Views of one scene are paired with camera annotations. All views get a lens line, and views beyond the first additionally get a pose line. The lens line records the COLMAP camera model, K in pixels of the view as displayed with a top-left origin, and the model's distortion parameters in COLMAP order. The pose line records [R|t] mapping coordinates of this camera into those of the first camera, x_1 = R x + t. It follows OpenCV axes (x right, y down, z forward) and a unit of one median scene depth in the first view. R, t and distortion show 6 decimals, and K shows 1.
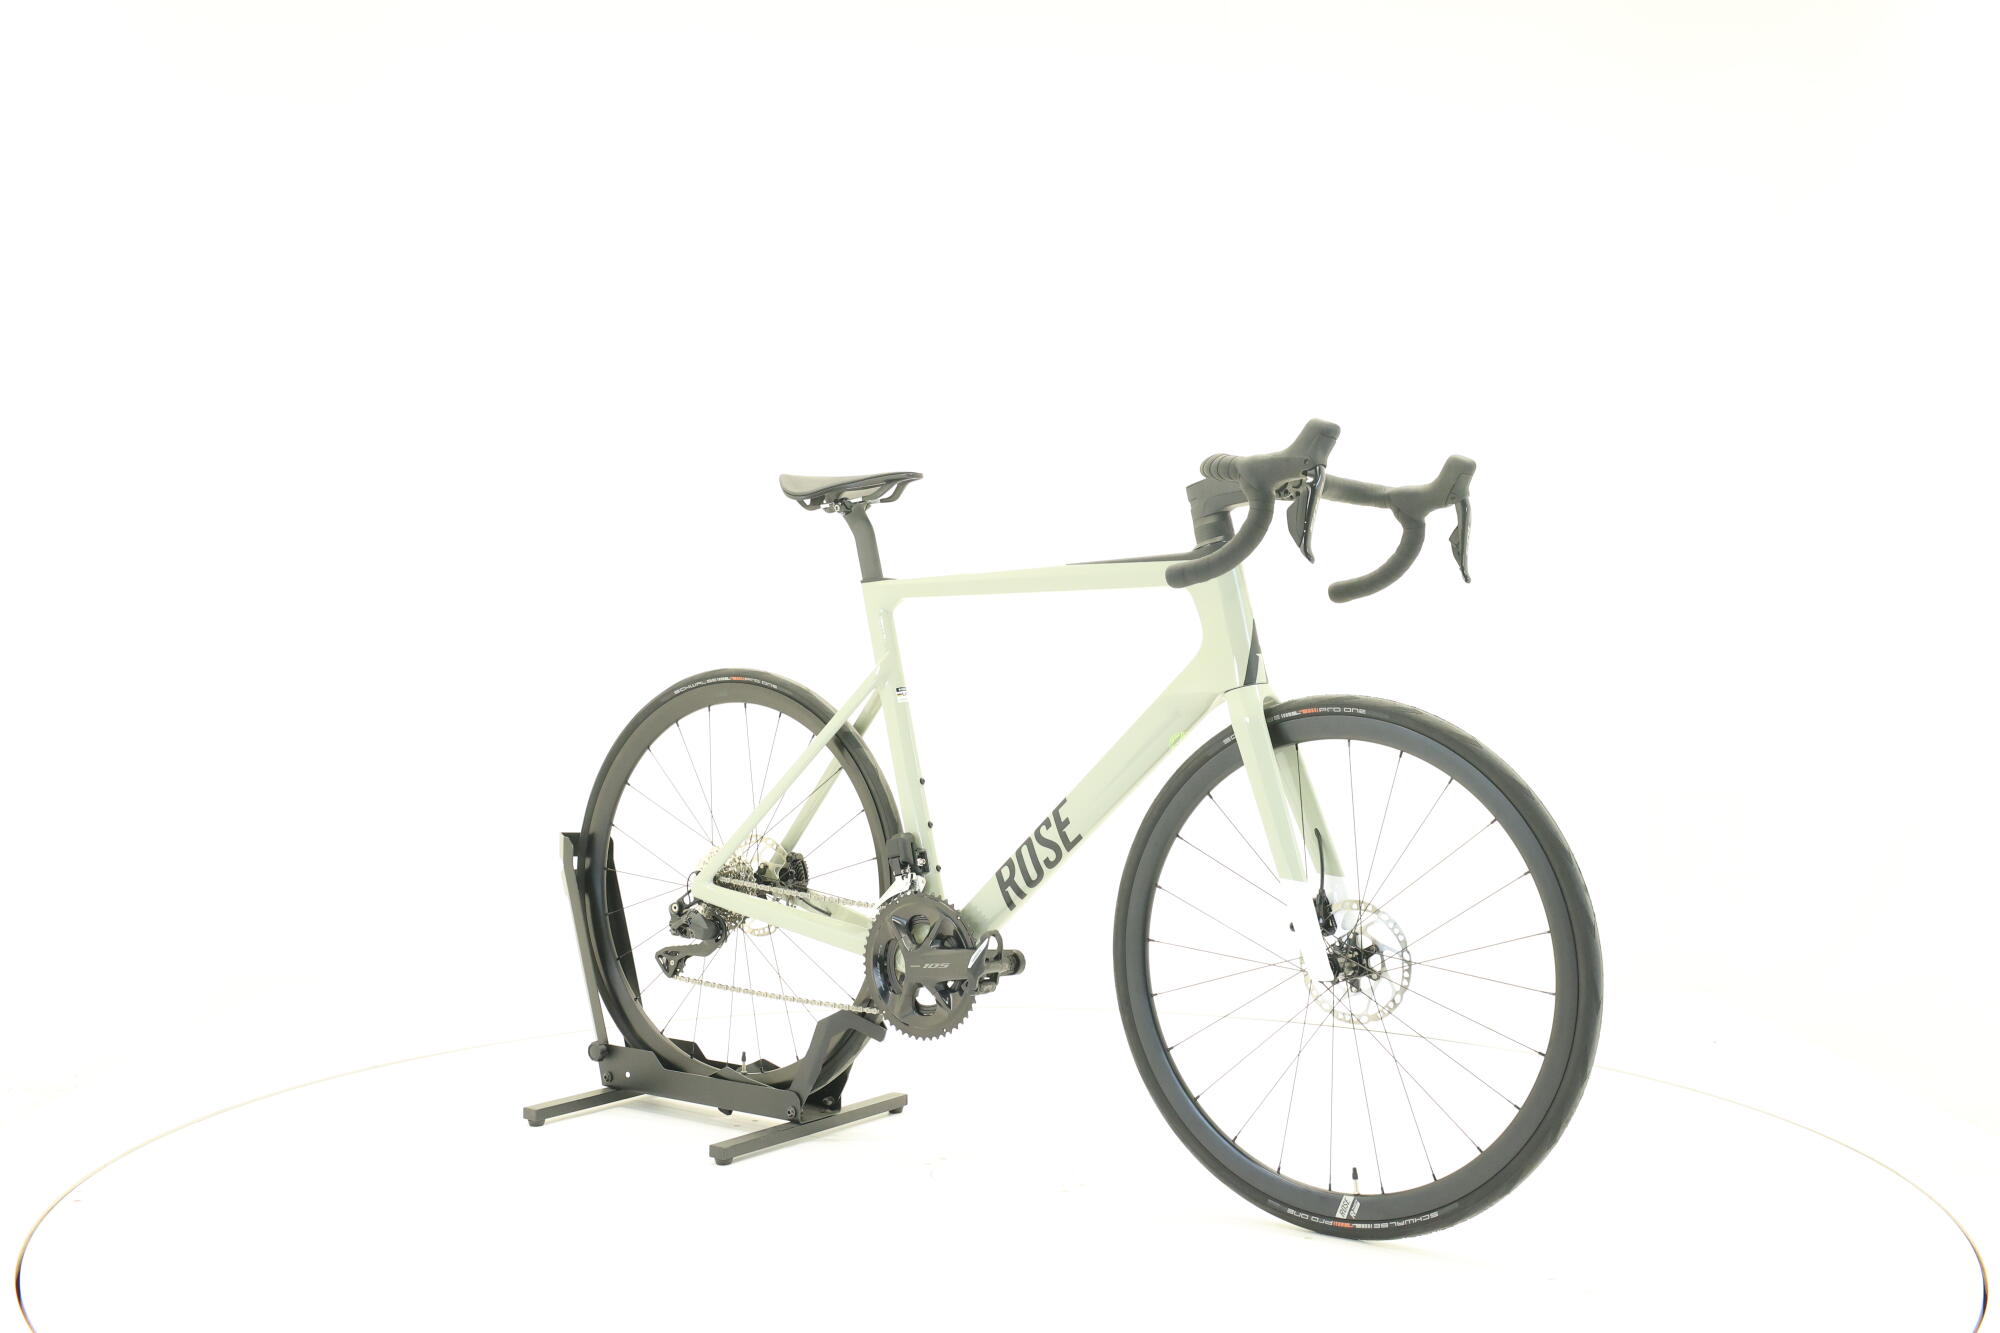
lens RADIAL K [[2157.5, 0, 985.2], [0, 2157.5, 656.7], [0, 0, 1]] dist [0.093134, 0.000000]
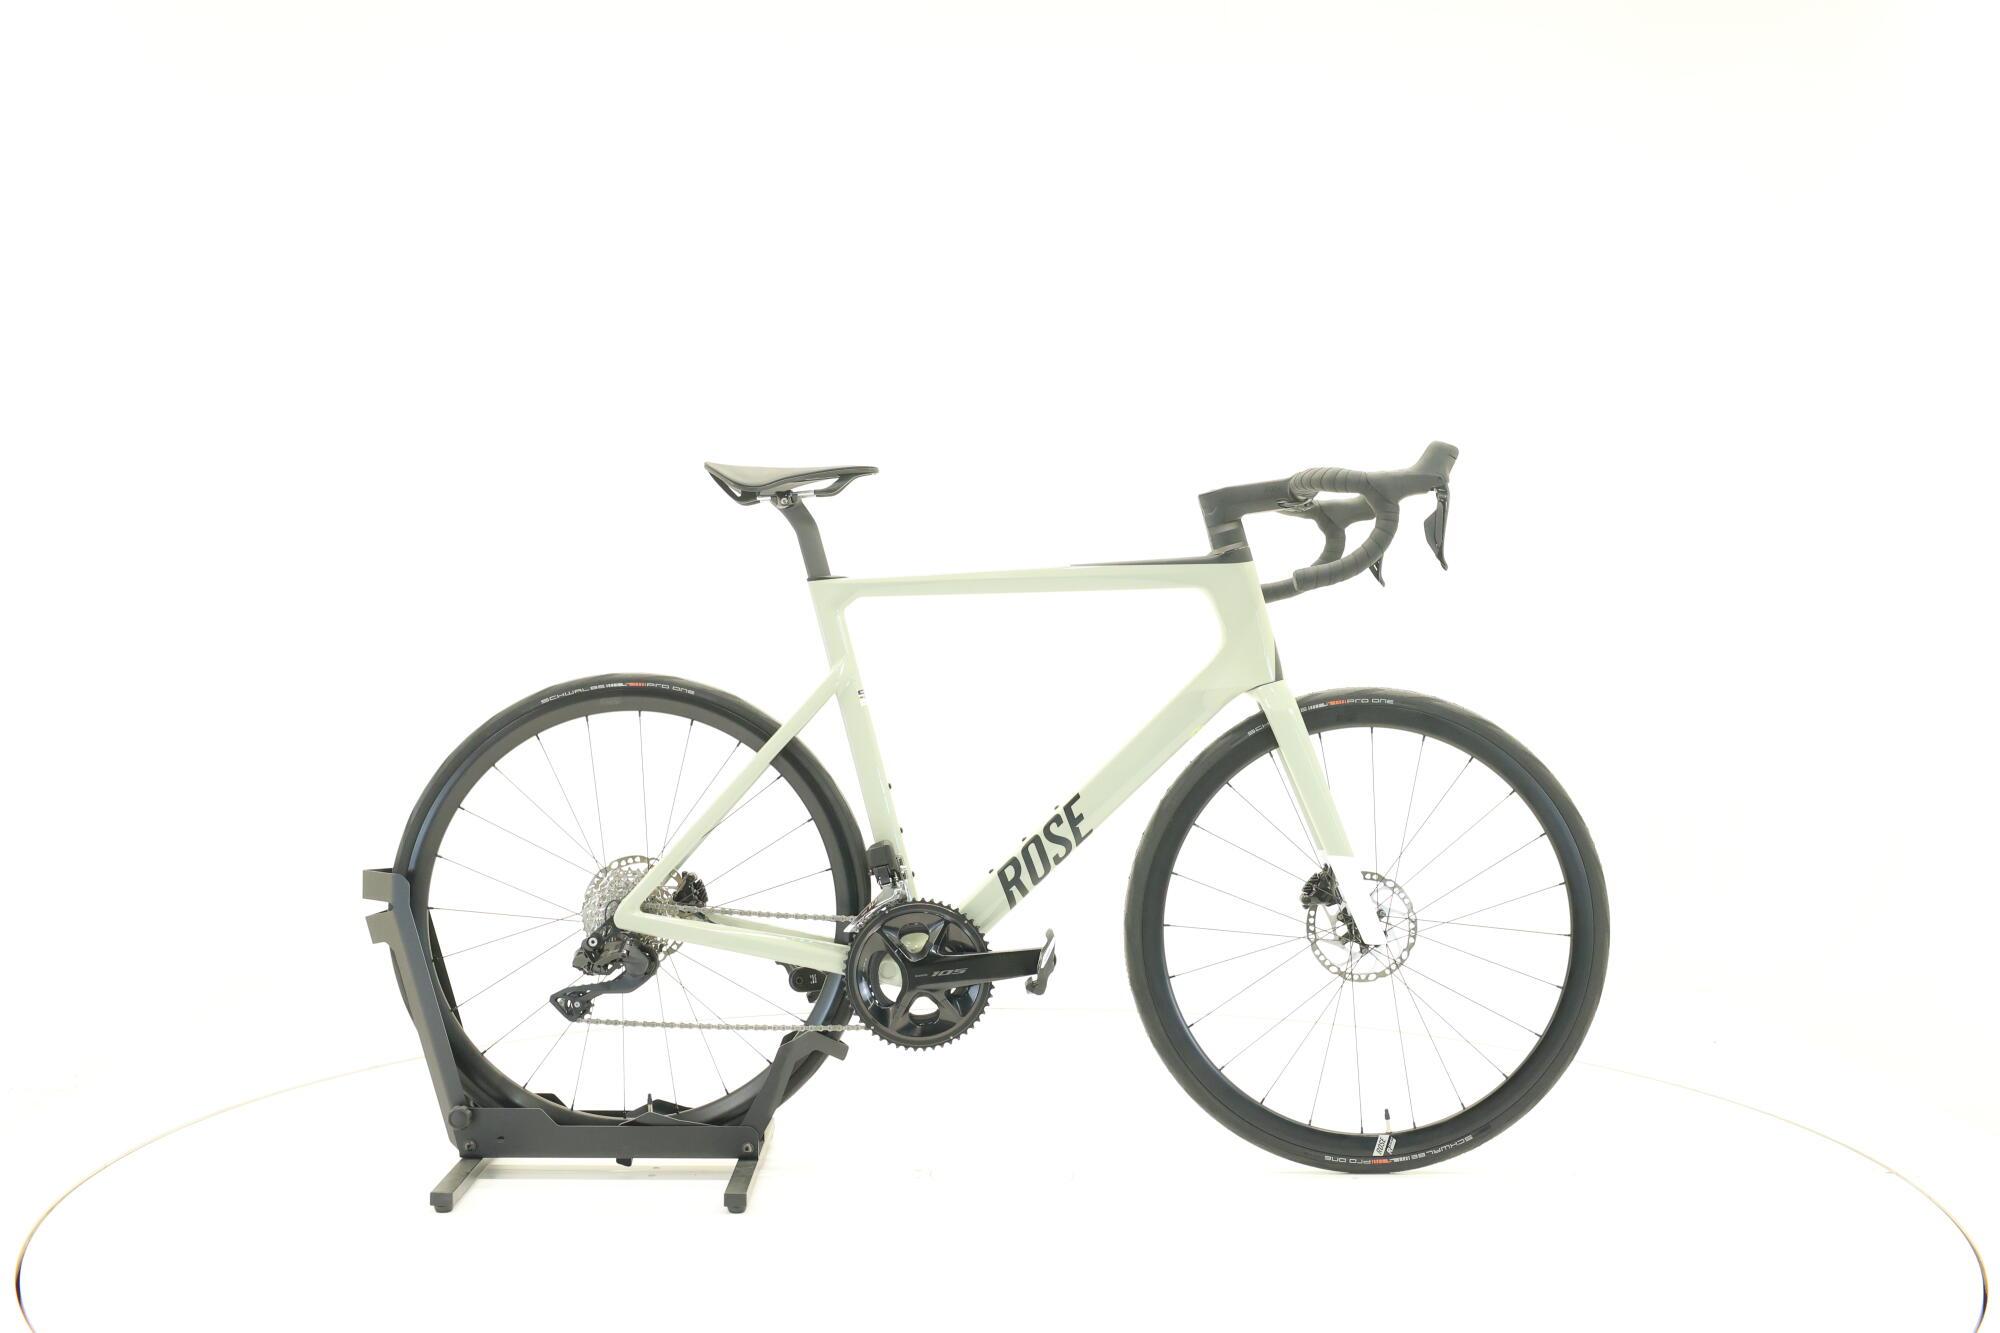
lens RADIAL K [[2157.5, 0, 1003.7], [0, 2157.5, 648.7], [0, 0, 1]] dist [0.093134, 0.000000]
pose [[0.818597, -0.029085, 0.573631, -0.562395], [0.012532, 0.999384, 0.032787, -0.036441], [-0.574231, -0.019651, 0.818457, 0.184156]]
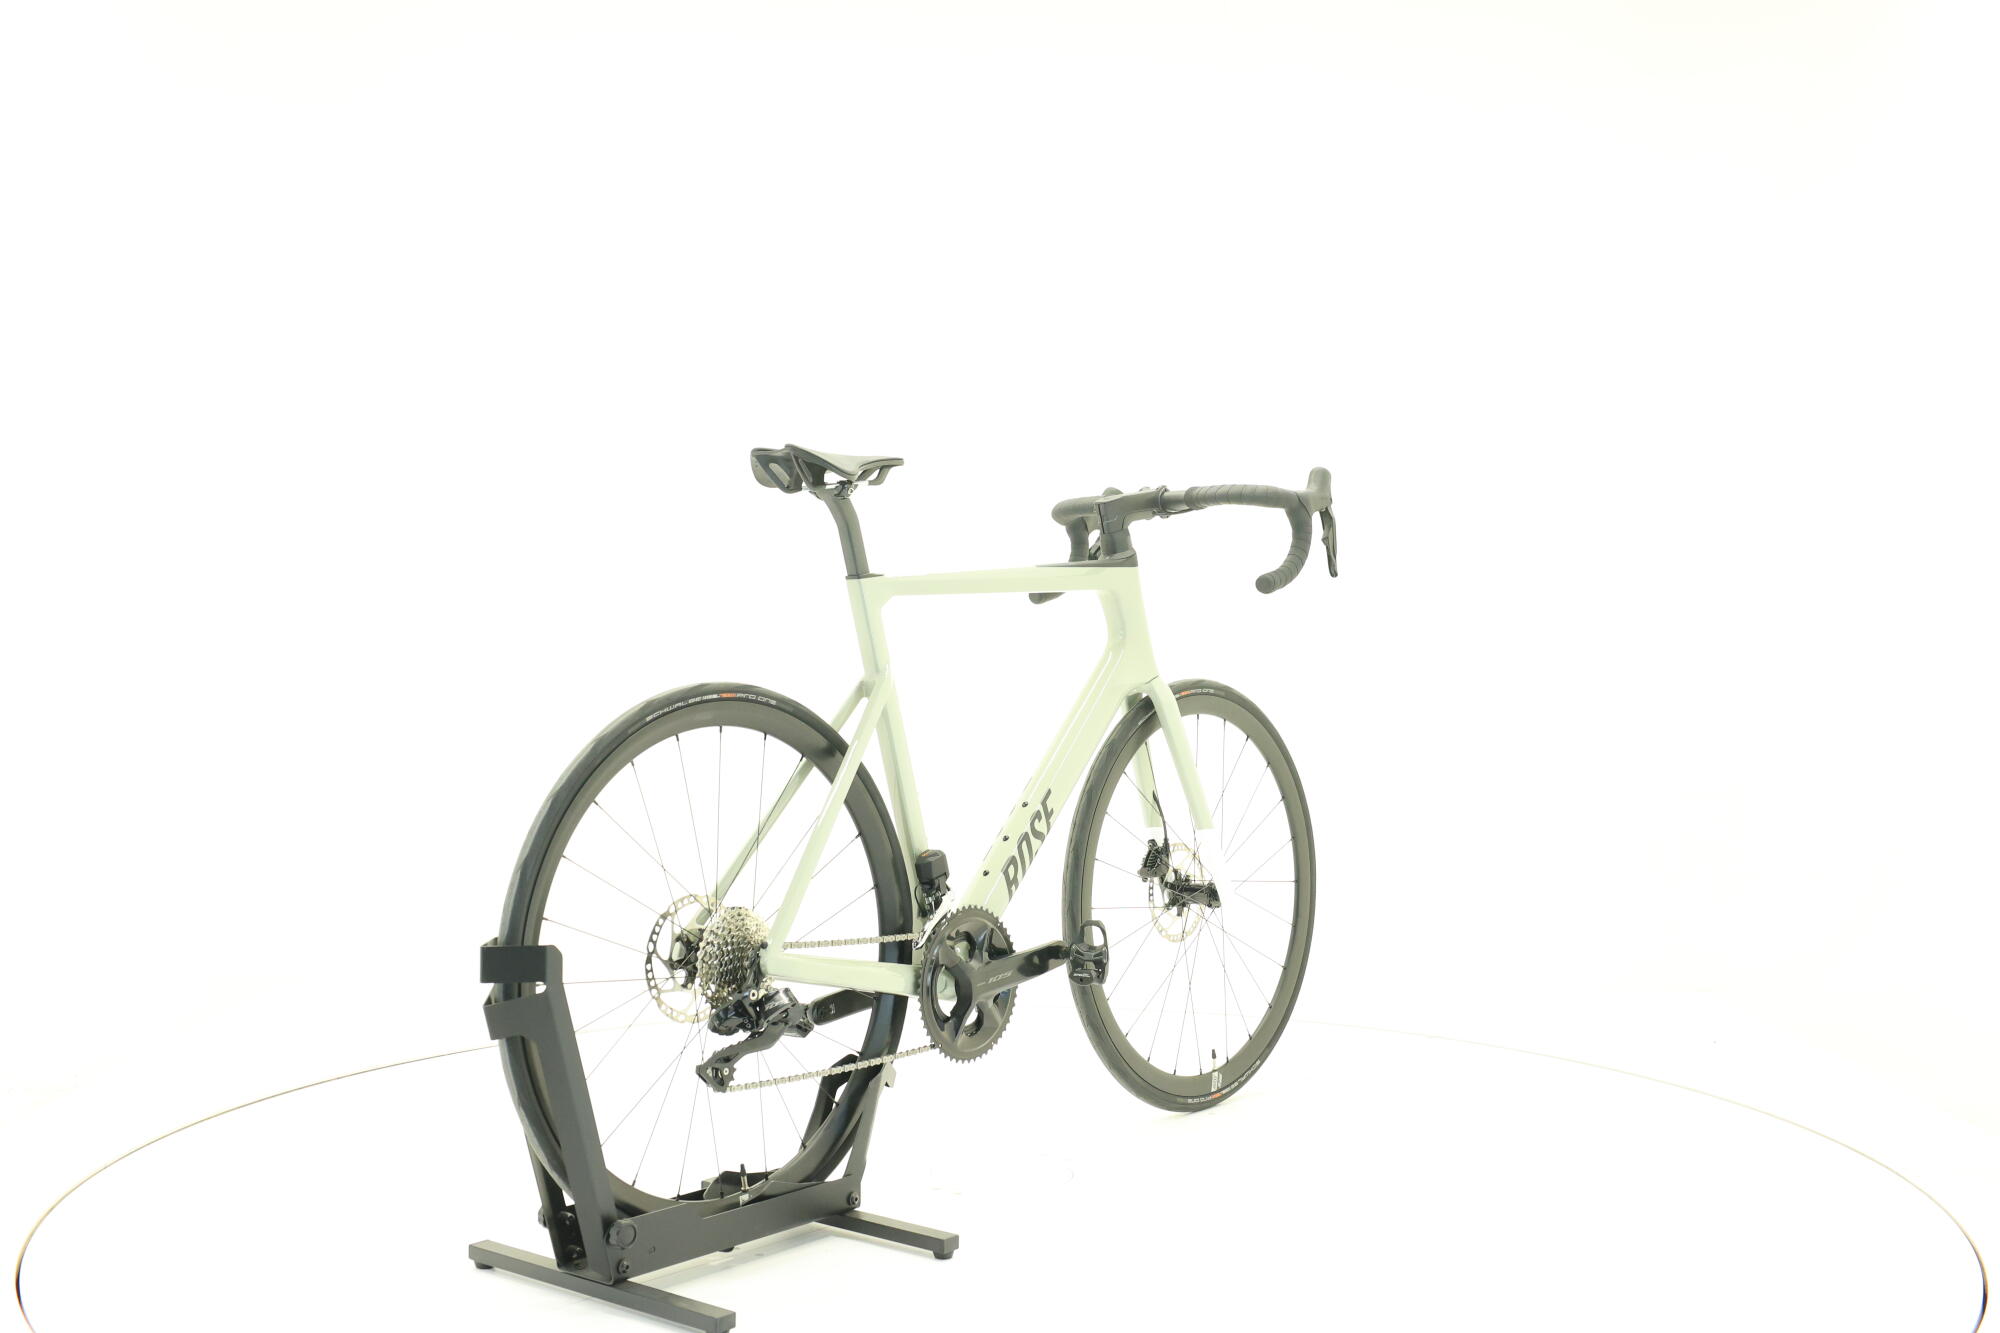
lens RADIAL K [[2157.5, 0, 1005.9], [0, 2157.5, 665.2], [0, 0, 1]] dist [0.093134, 0.000000]
pose [[0.059417, -0.039070, 0.997468, -0.986200], [-0.001158, 0.999230, 0.039208, -0.035216], [-0.998233, -0.003485, 0.059326, 0.943060]]
